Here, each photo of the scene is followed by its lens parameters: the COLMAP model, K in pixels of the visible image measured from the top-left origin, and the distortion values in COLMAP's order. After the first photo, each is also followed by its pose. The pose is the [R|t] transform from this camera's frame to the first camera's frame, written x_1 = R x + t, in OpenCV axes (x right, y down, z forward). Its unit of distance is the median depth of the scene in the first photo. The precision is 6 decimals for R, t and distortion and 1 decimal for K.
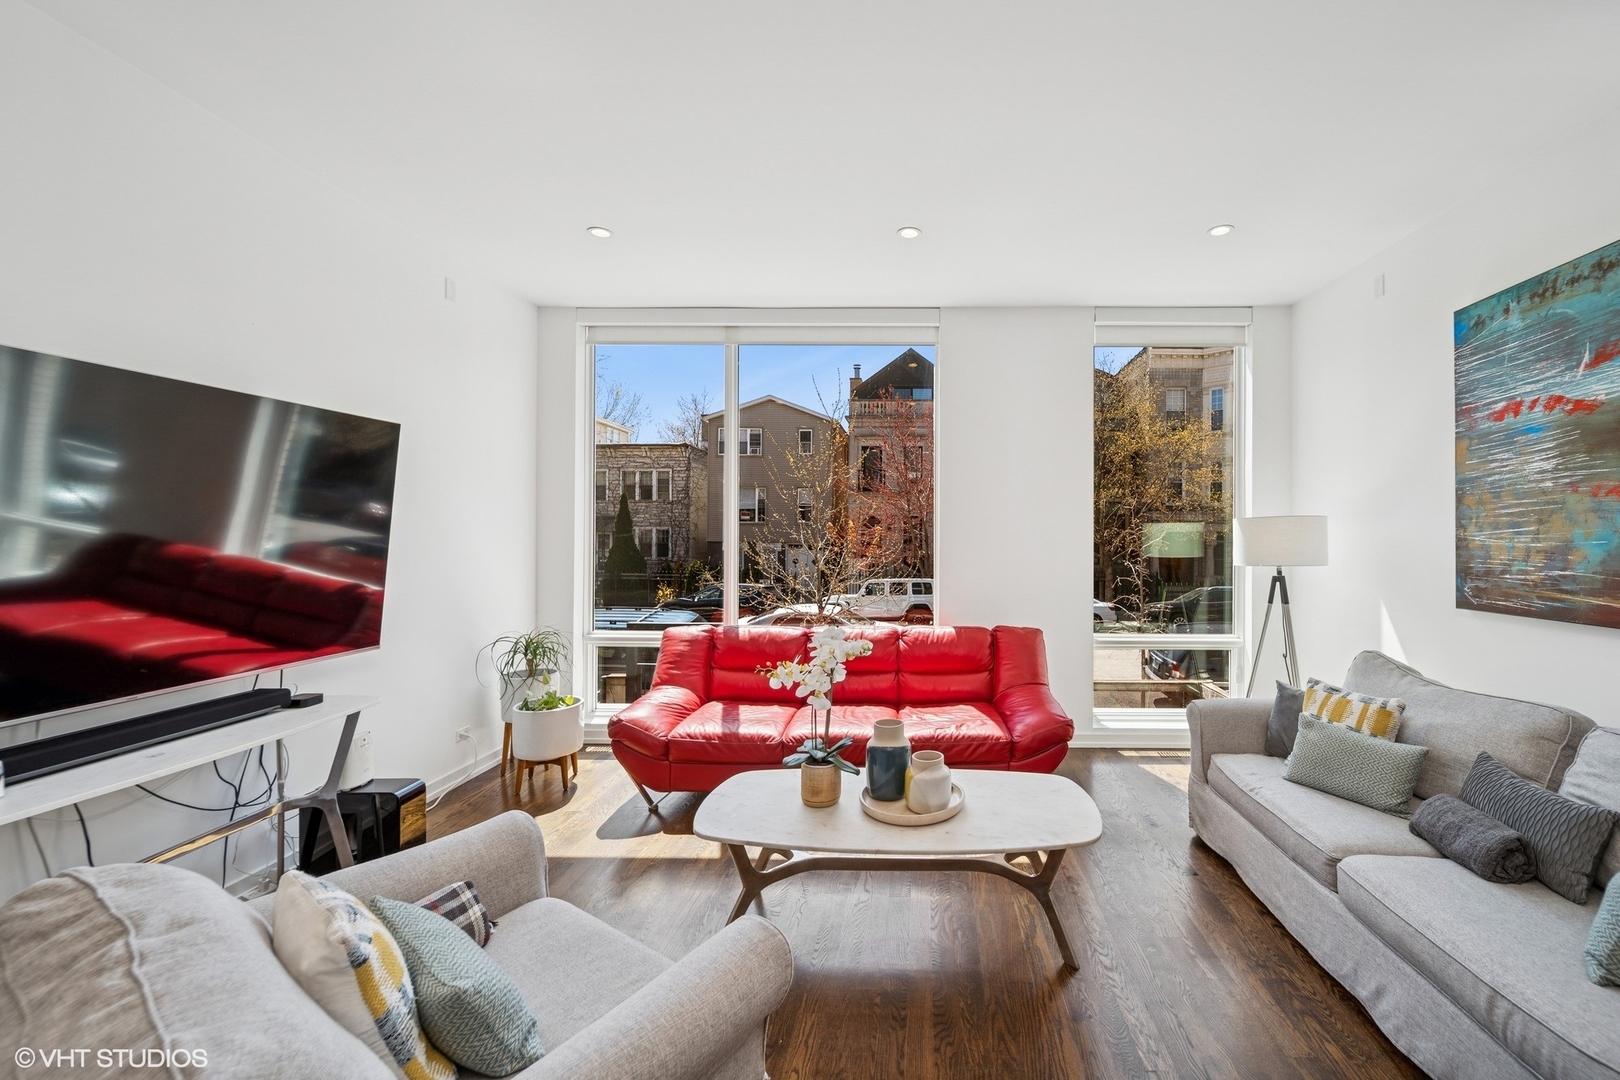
lens RADIAL K [[636.8, 0, 912.9], [0, 636.8, 534.1], [0, 0, 1]] dist [-0.004297, -0.000276]
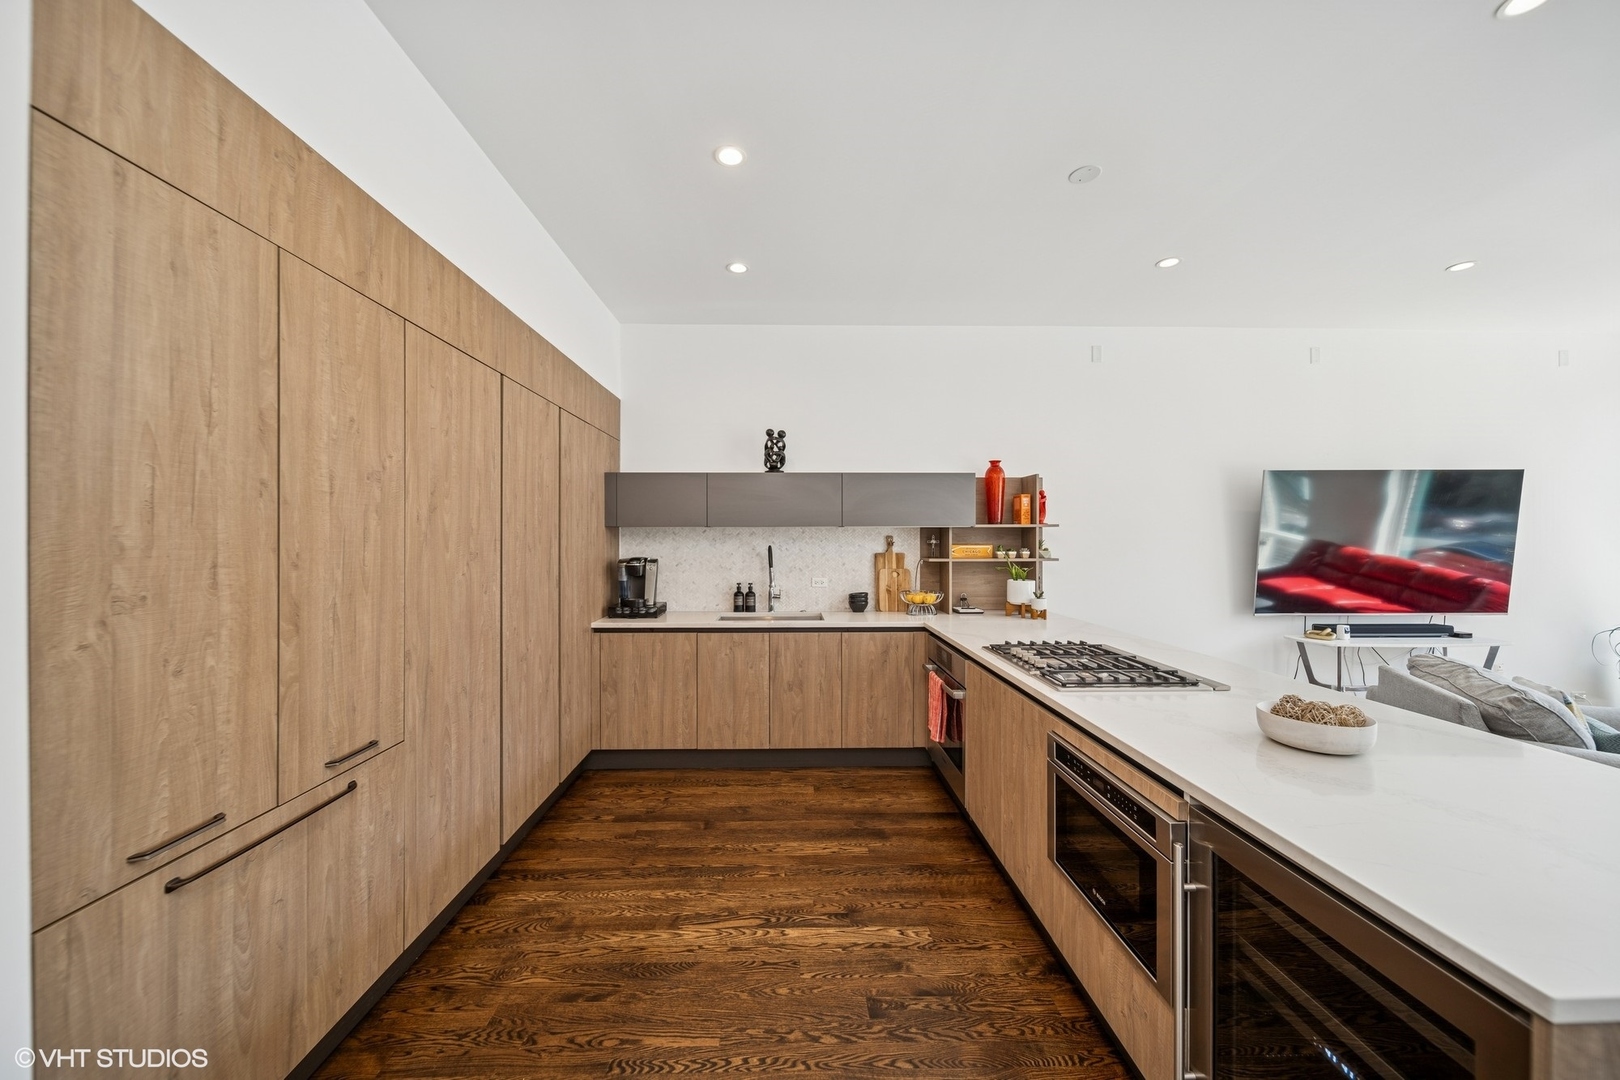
lens RADIAL K [[580.4, 0, 798.4], [0, 580.4, 535.6], [0, 0, 1]] dist [-0.002782, -0.002286]
pose [[0.029768, -0.009325, -0.999513, 0.451644], [-0.001379, 0.999955, -0.009371, 0.001529], [0.999556, 0.001657, 0.029754, -0.681356]]
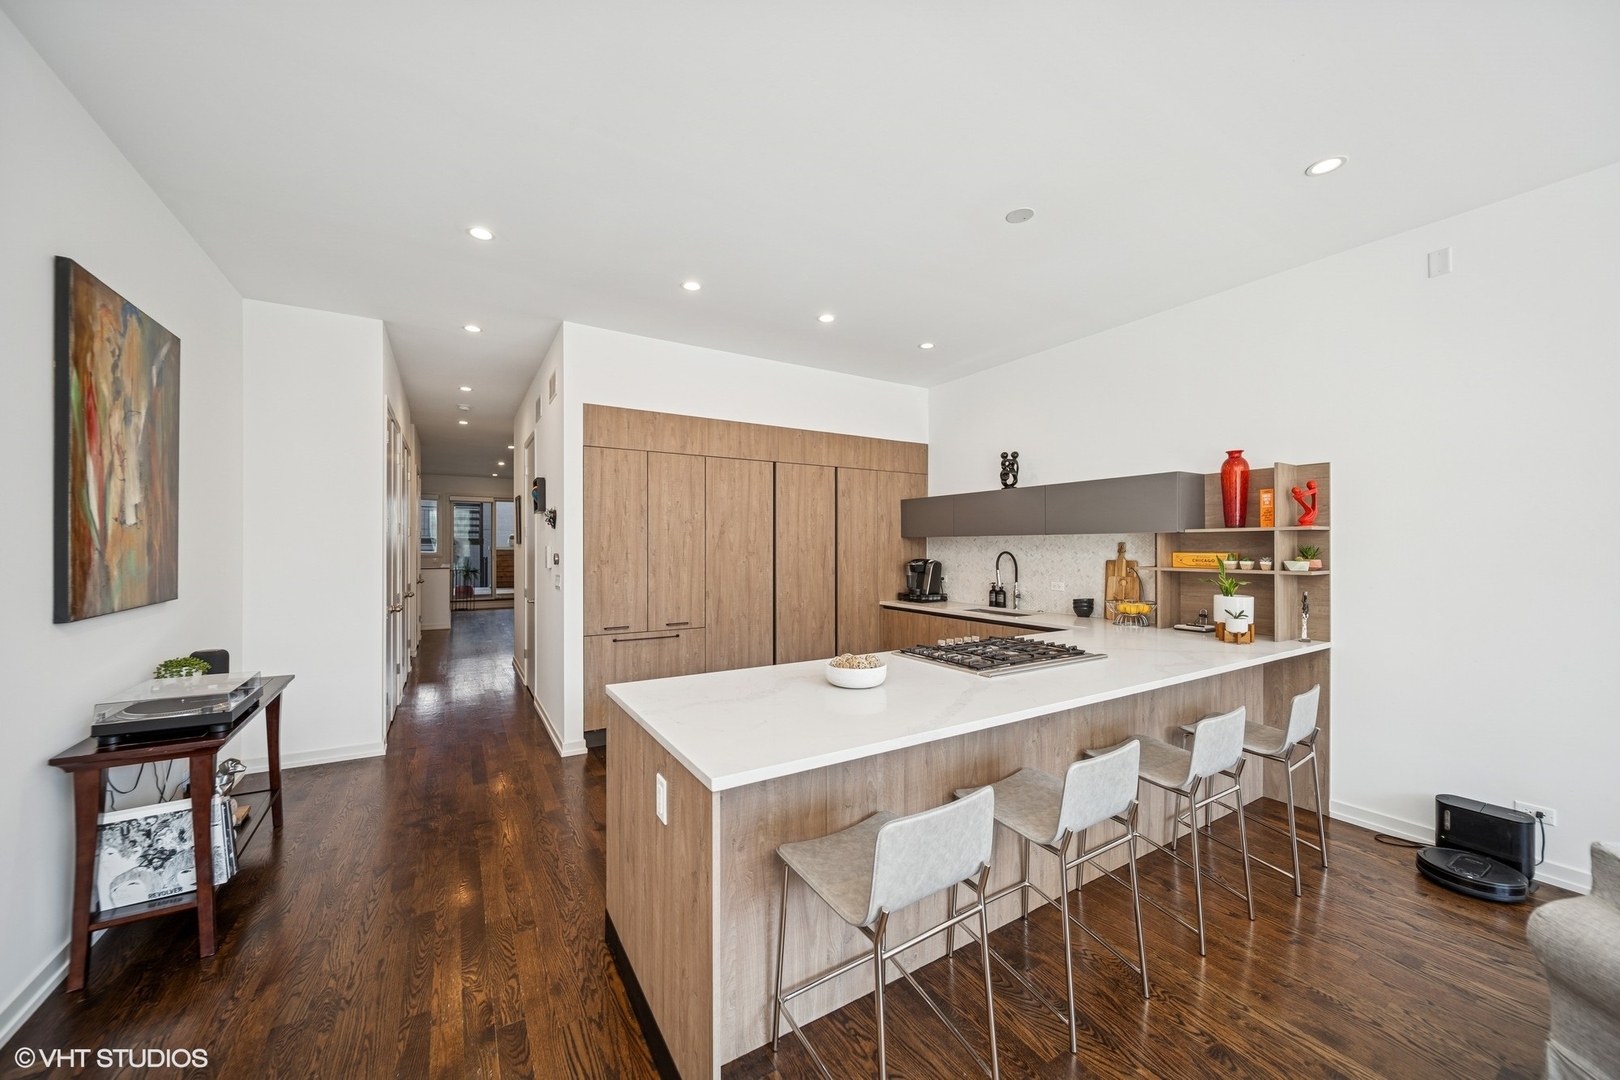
lens RADIAL K [[580.4, 0, 798.2], [0, 580.4, 545.0], [0, 0, 1]] dist [-0.002782, -0.002286]
pose [[-0.851400, -0.005672, -0.524486, 0.419137], [-0.004626, 0.999984, -0.003305, 0.002045], [0.524496, -0.000388, -0.851413, 0.235499]]
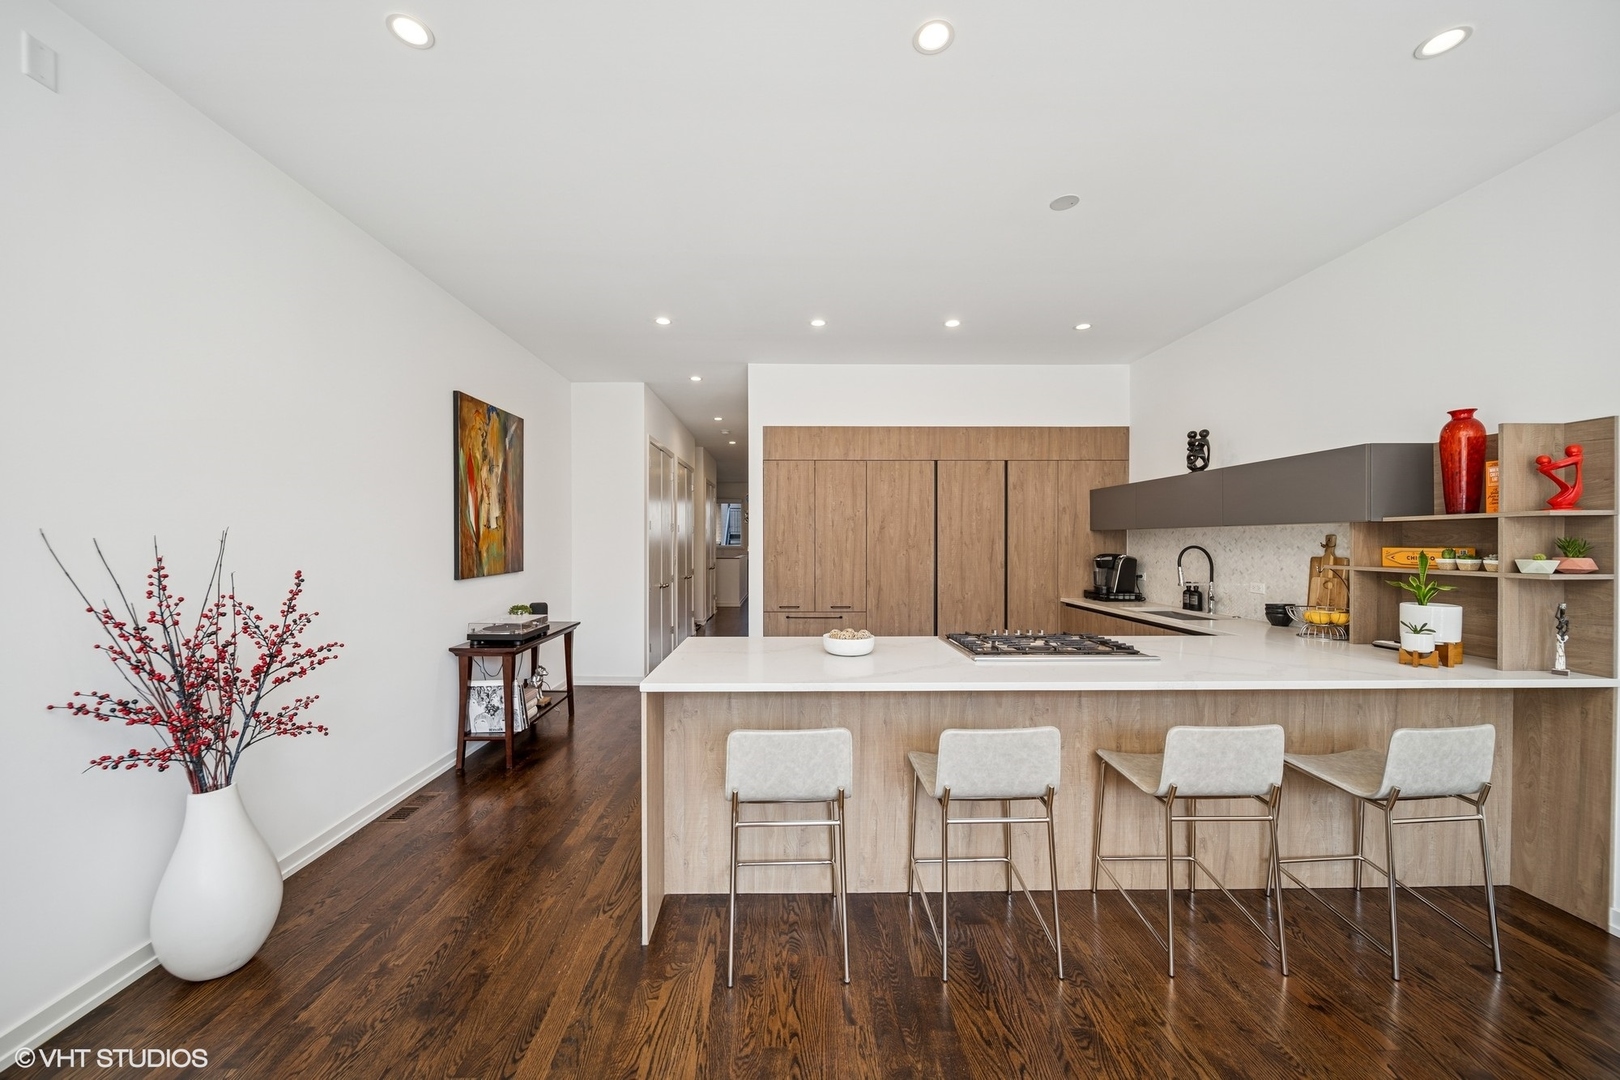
lens RADIAL K [[580.4, 0, 794.0], [0, 580.4, 544.5], [0, 0, 1]] dist [-0.002782, -0.002286]
pose [[-0.999712, -0.003639, -0.023705, 0.118401], [-0.003821, 0.999963, 0.007661, 0.002181], [0.023676, 0.007749, -0.999690, 0.498957]]
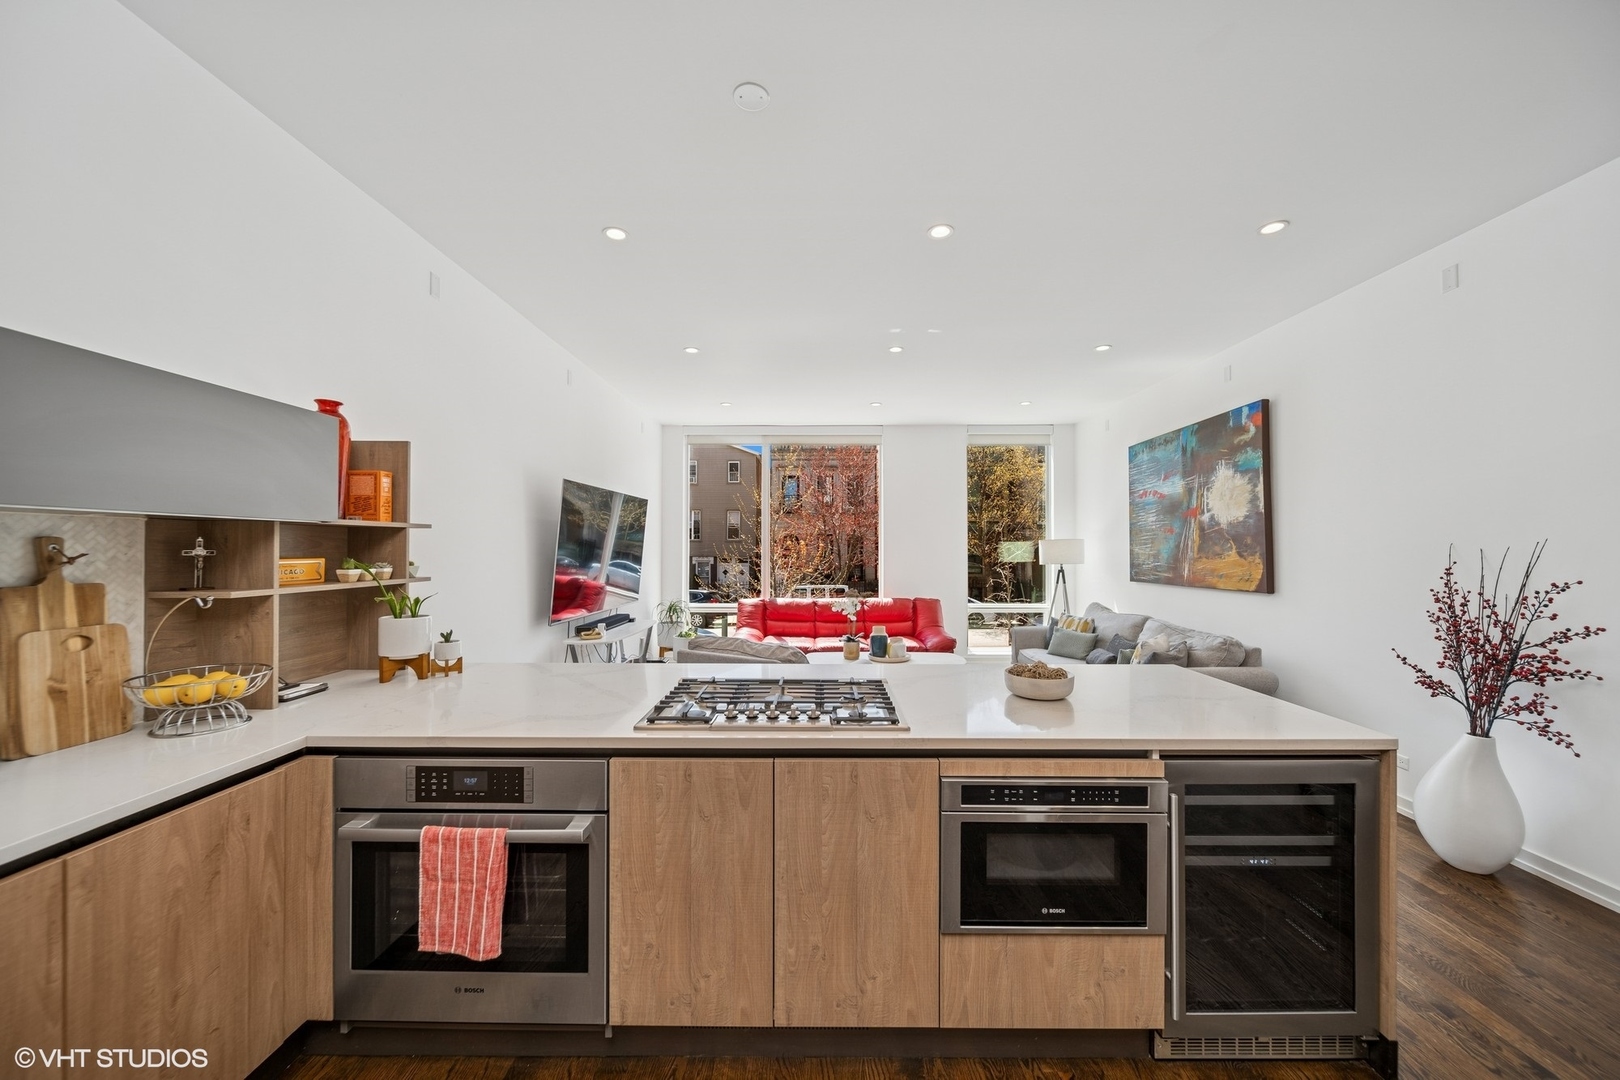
lens RADIAL K [[580.4, 0, 814.4], [0, 580.4, 545.8], [0, 0, 1]] dist [-0.002782, -0.002286]
pose [[0.999994, -0.002917, 0.002064, -0.212138], [0.002930, 0.999977, -0.006073, 0.001492], [-0.002047, 0.006079, 0.999979, -0.888936]]
